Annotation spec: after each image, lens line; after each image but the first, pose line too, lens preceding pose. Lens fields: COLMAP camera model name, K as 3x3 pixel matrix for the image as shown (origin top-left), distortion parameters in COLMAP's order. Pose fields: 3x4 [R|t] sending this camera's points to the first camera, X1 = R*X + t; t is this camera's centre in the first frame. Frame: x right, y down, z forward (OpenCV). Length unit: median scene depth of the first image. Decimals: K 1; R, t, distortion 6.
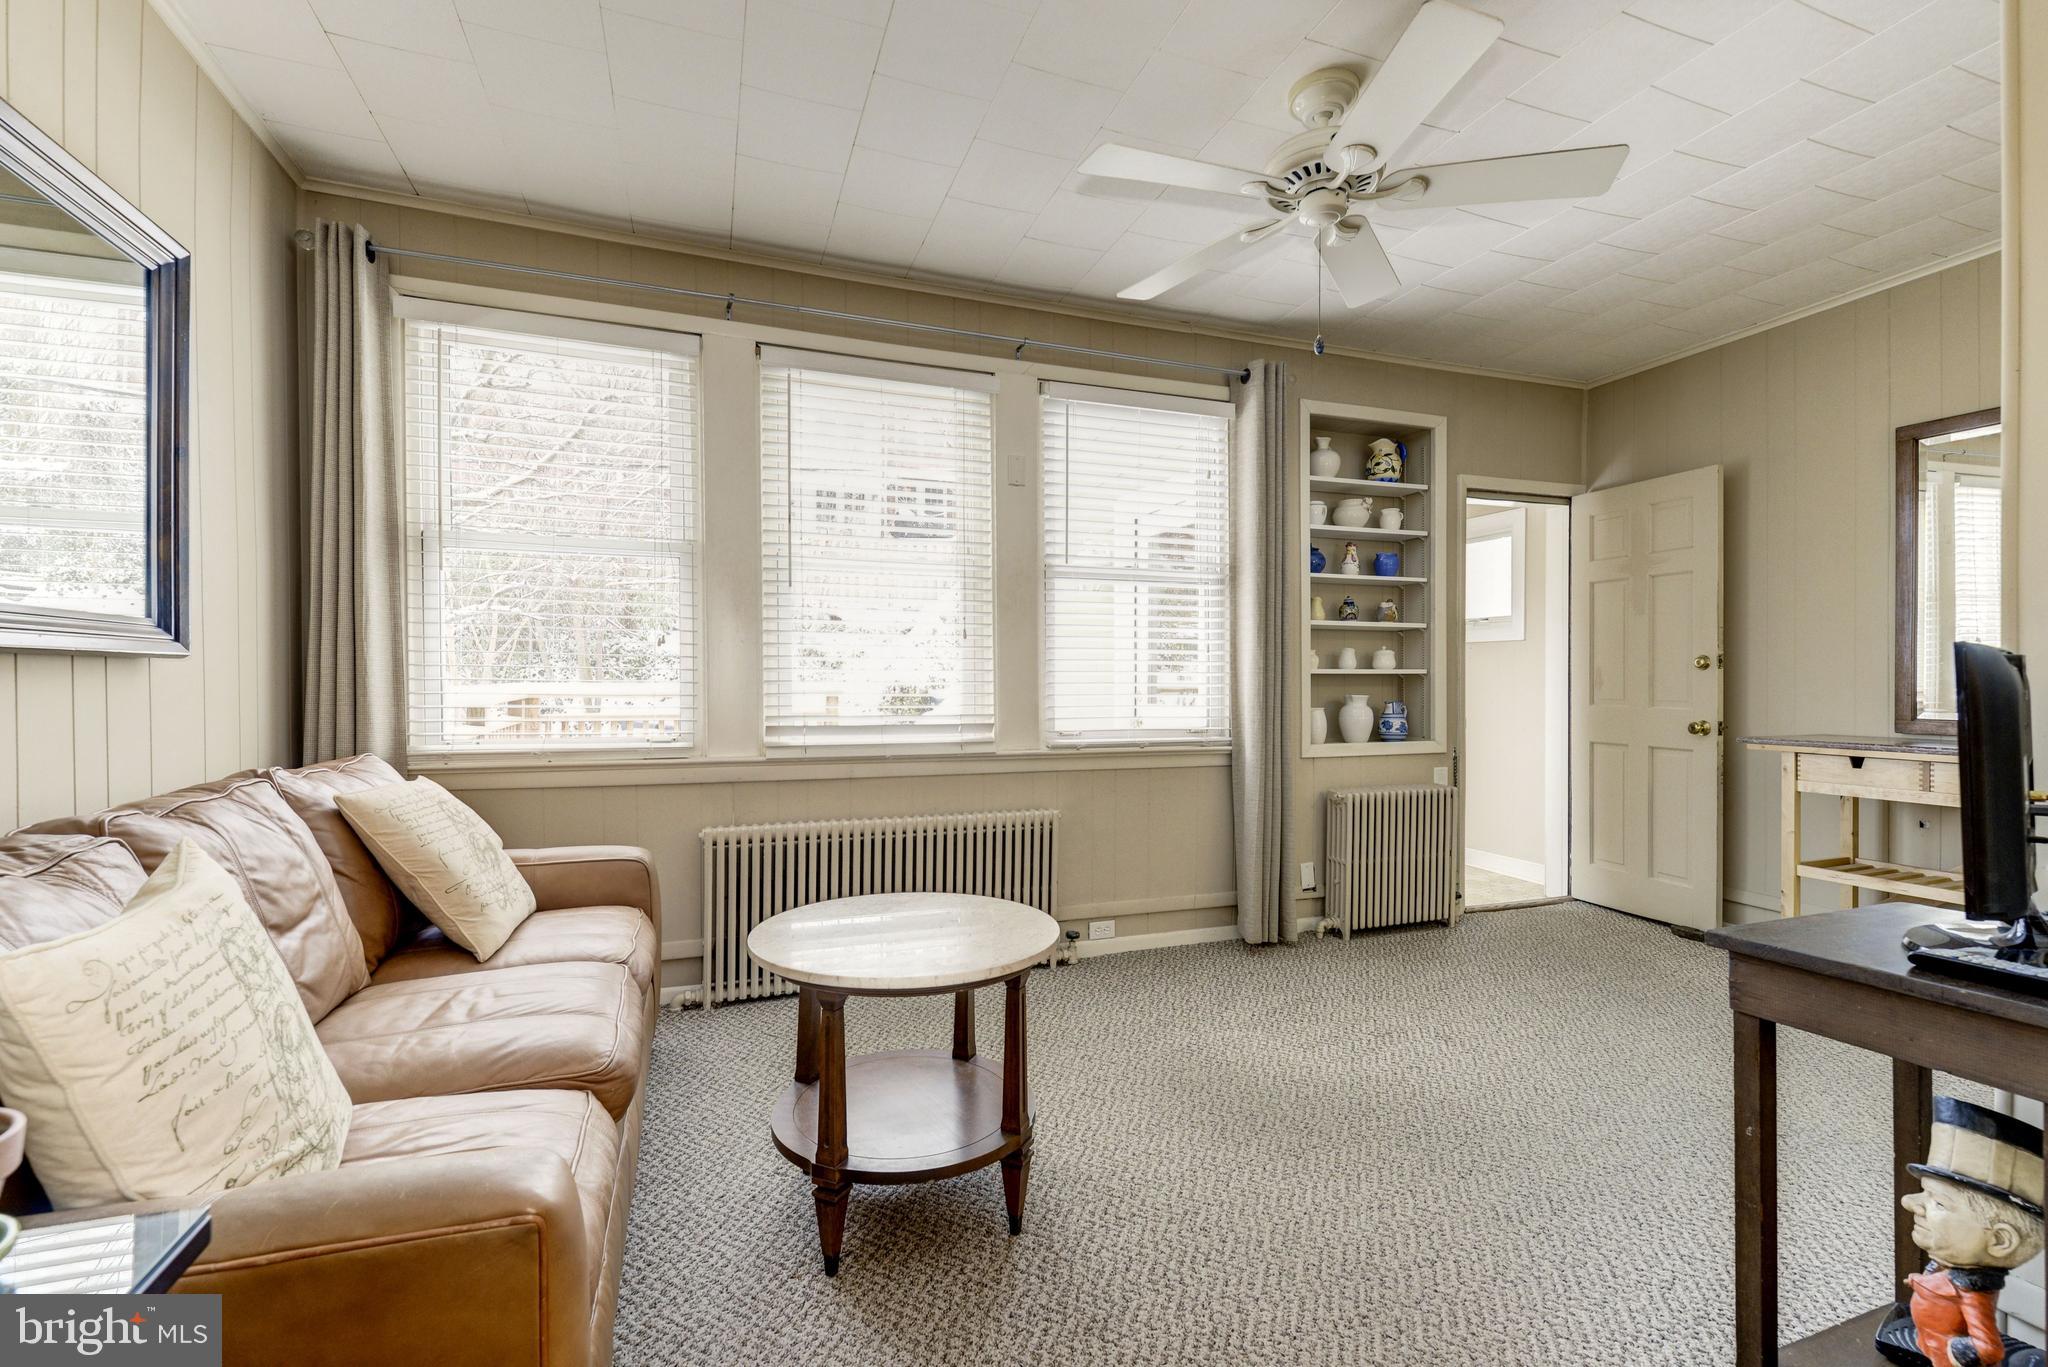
lens RADIAL K [[869.8, 0, 1006.4], [0, 869.8, 675.9], [0, 0, 1]] dist [-0.002926, -0.001002]
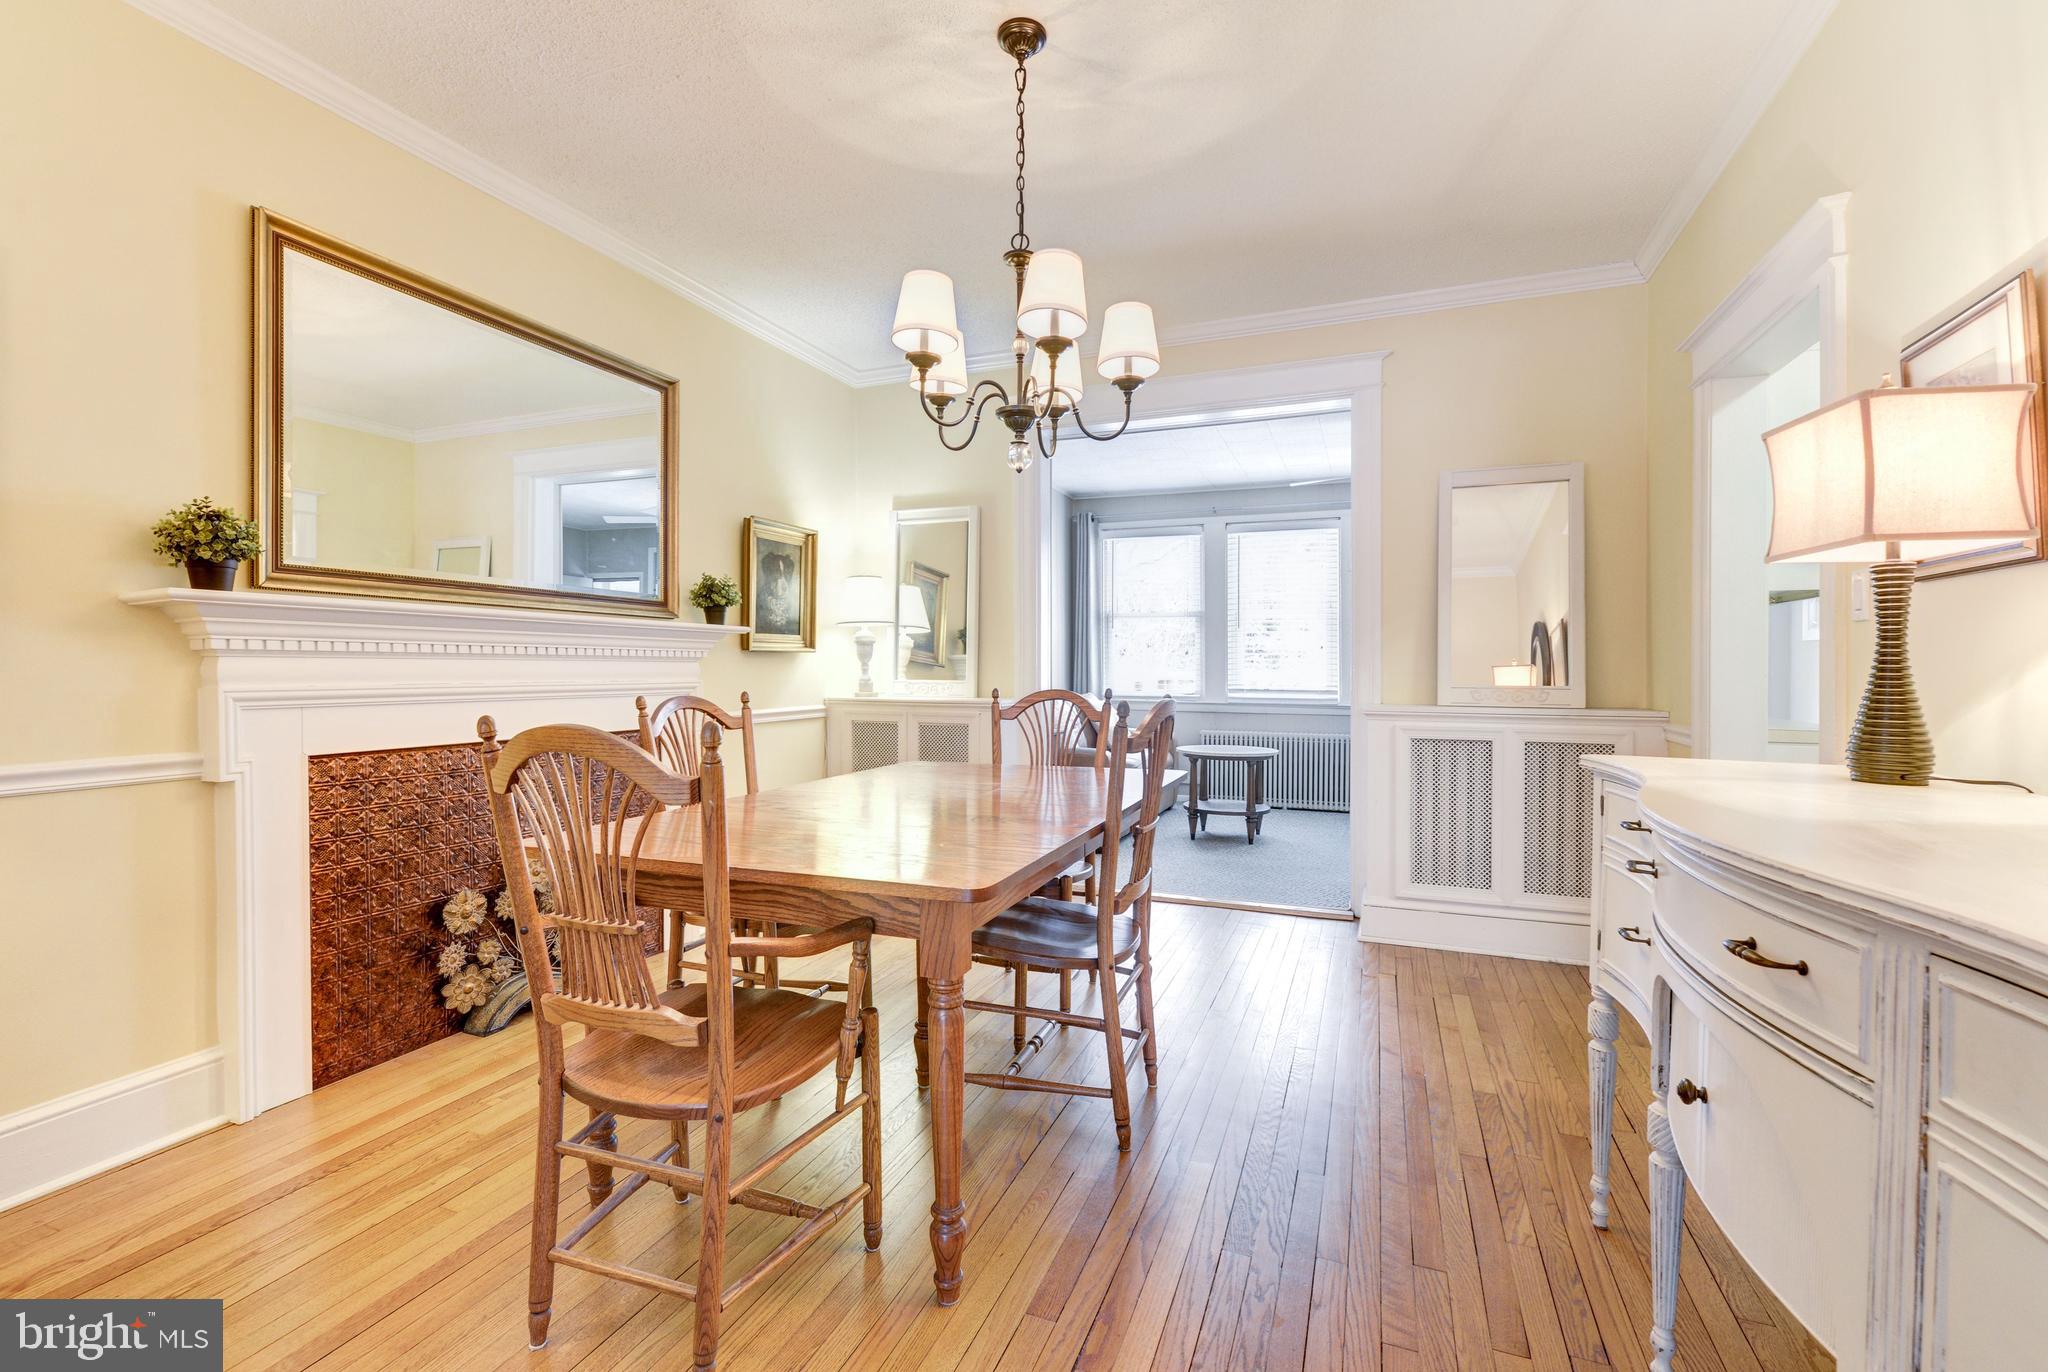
lens RADIAL K [[907.3, 0, 1029.7], [0, 907.3, 680.1], [0, 0, 1]] dist [0.006425, -0.000994]
pose [[0.747263, 0.007769, -0.664483, 0.999195], [0.000636, 0.999923, 0.012406, 0.004254], [0.664528, -0.009693, 0.747200, -1.247243]]
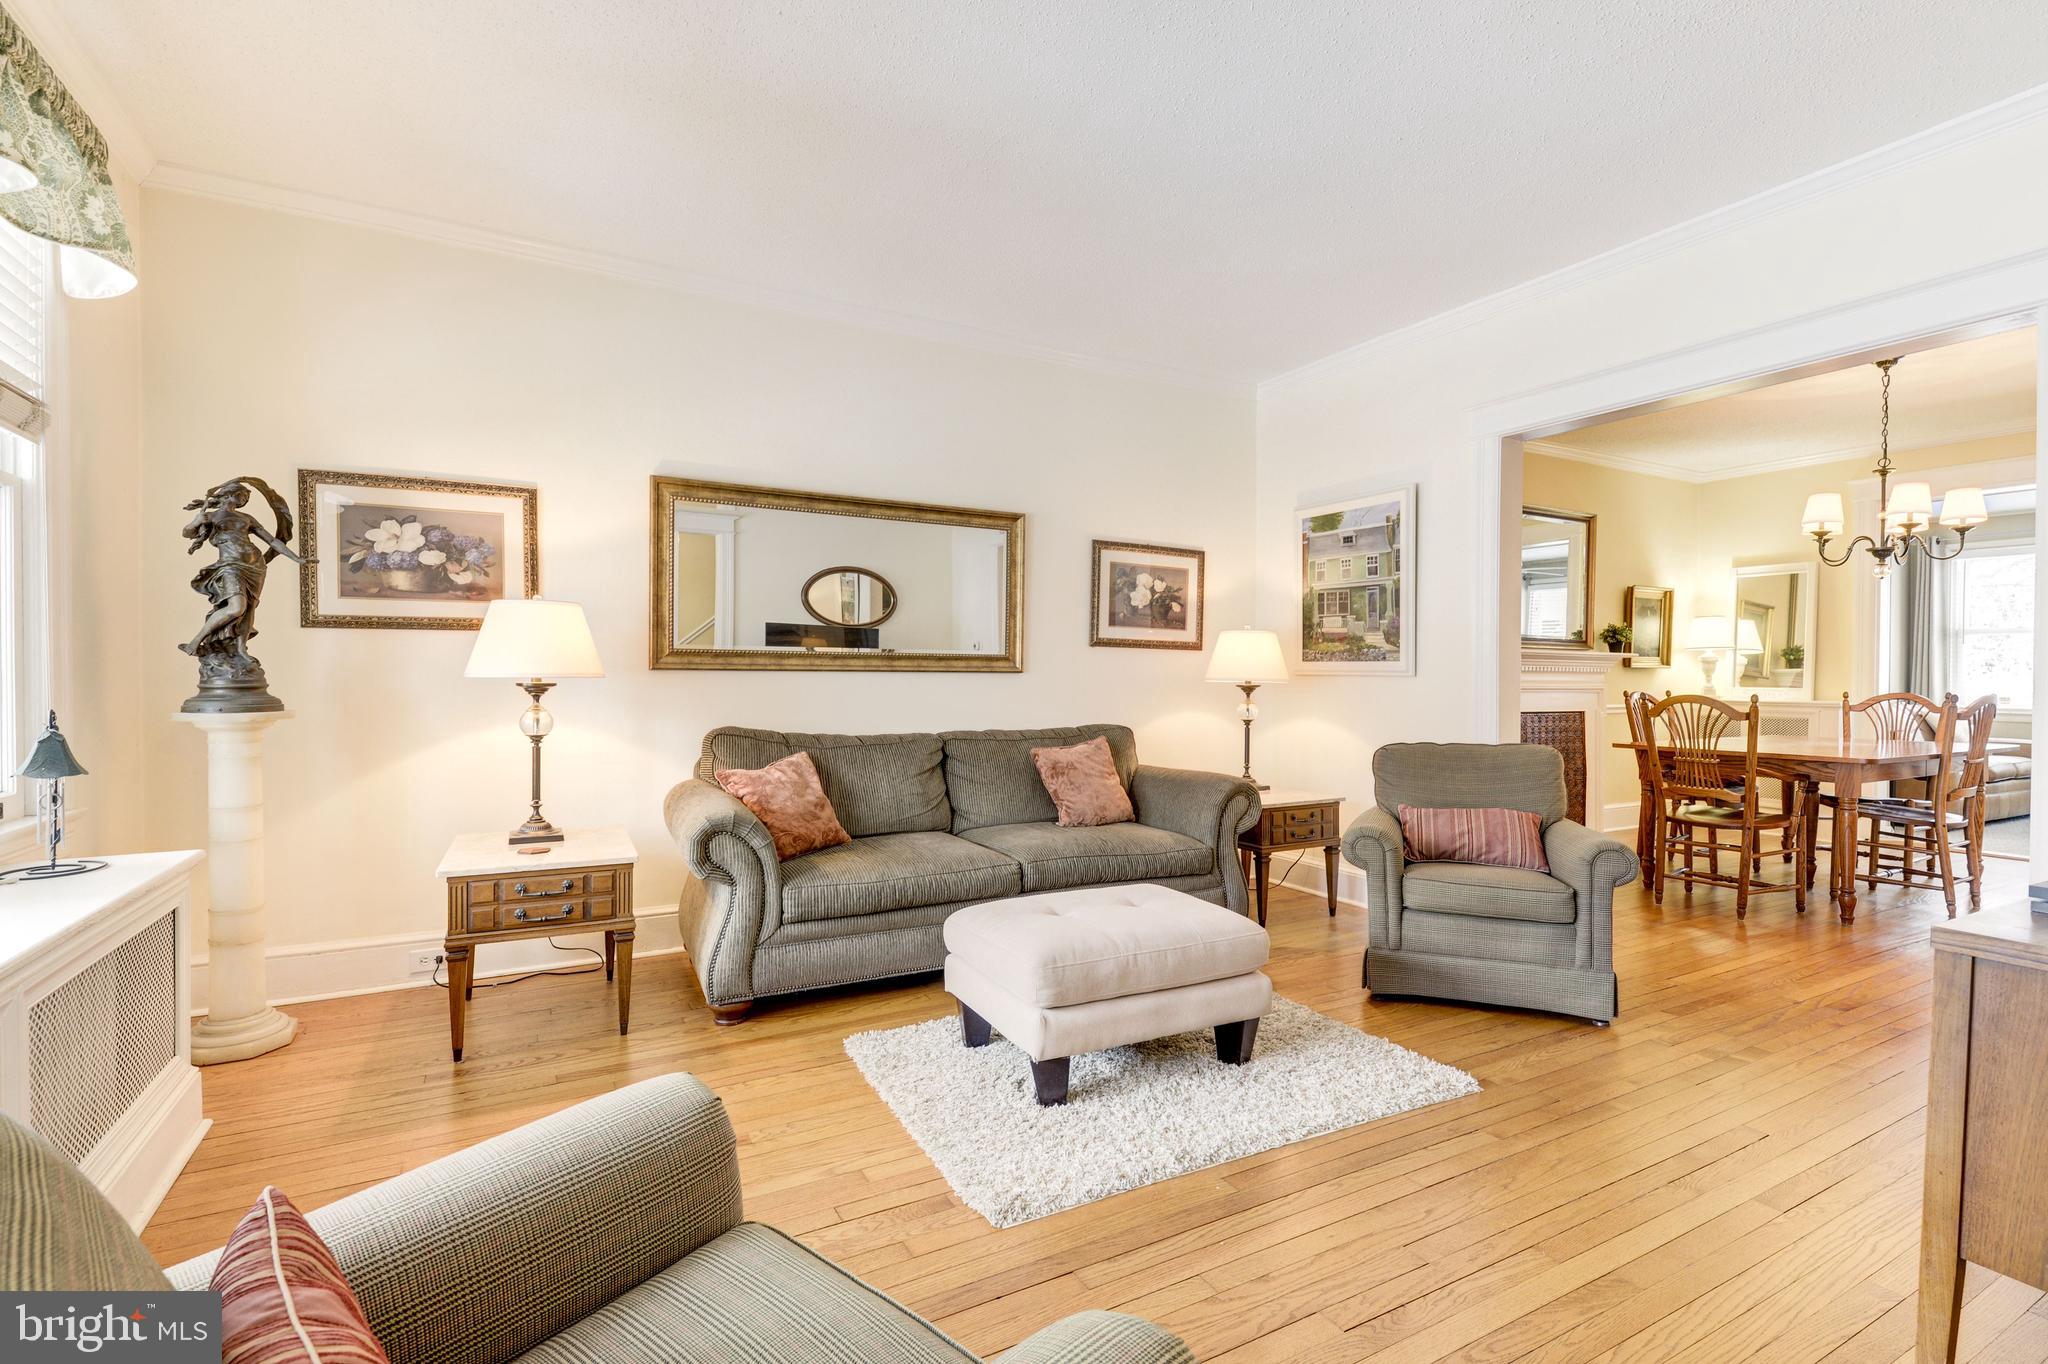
lens RADIAL K [[907.3, 0, 1009.8], [0, 907.3, 690.2], [0, 0, 1]] dist [0.006425, -0.000994]
pose [[0.125458, 0.012582, -0.992019, 3.348795], [-0.001754, 0.999921, 0.012460, 0.007643], [0.992097, 0.000177, 0.125470, -4.332155]]
